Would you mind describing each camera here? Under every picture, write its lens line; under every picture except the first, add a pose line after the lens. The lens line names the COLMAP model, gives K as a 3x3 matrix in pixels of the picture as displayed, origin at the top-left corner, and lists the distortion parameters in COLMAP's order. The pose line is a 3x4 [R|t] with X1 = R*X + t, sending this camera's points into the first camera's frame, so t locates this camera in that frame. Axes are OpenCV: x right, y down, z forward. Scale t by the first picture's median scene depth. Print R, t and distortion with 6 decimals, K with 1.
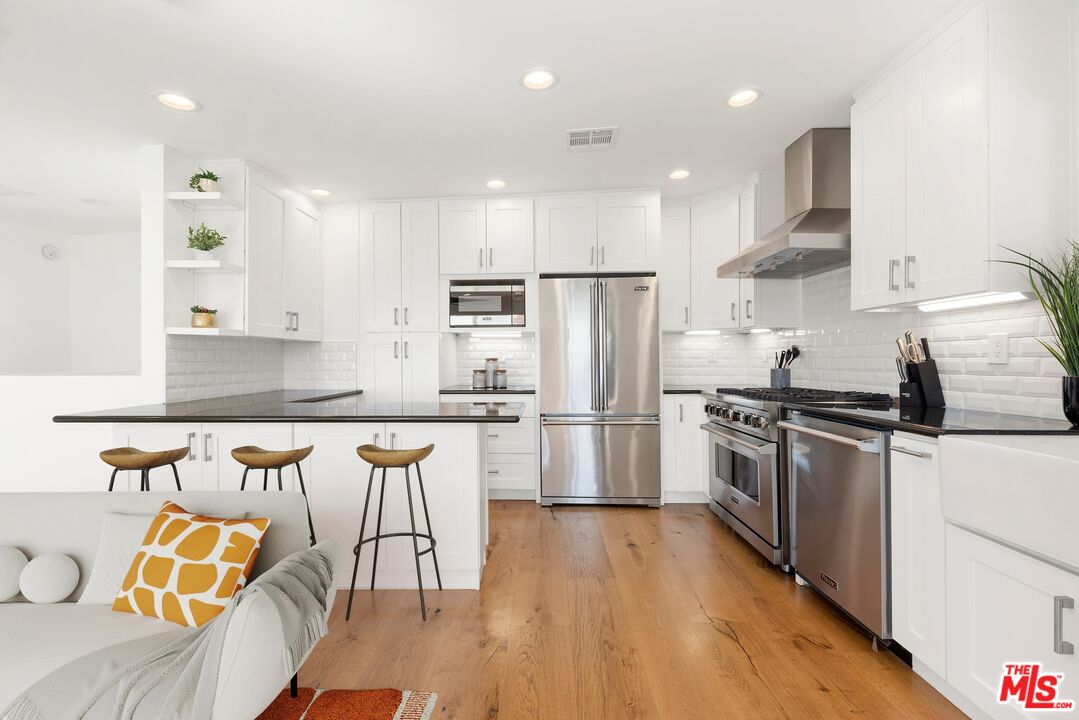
lens RADIAL K [[452.8, 0, 509.2], [0, 452.8, 350.8], [0, 0, 1]] dist [-0.005499, -0.000063]
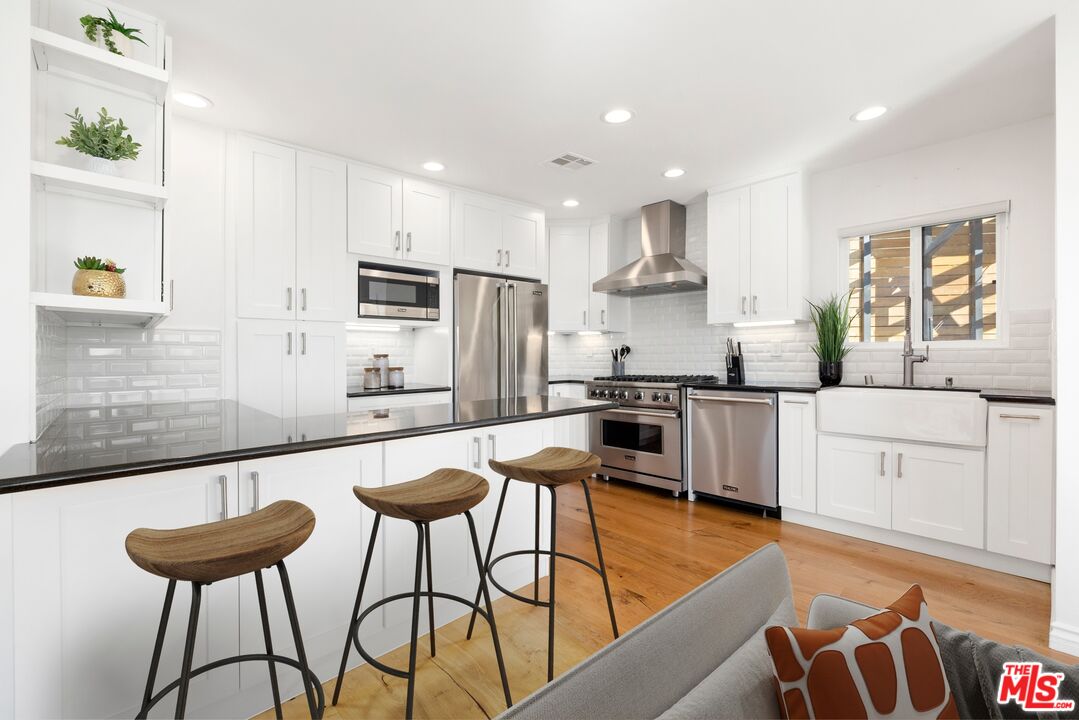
lens RADIAL K [[479.0, 0, 511.3], [0, 479.0, 349.6], [0, 0, 1]] dist [-0.010943, 0.000643]
pose [[0.699644, 0.006422, 0.714463, -0.601078], [-0.008812, 0.999961, -0.000359, 0.005707], [-0.714437, -0.006044, 0.699673, 0.192759]]
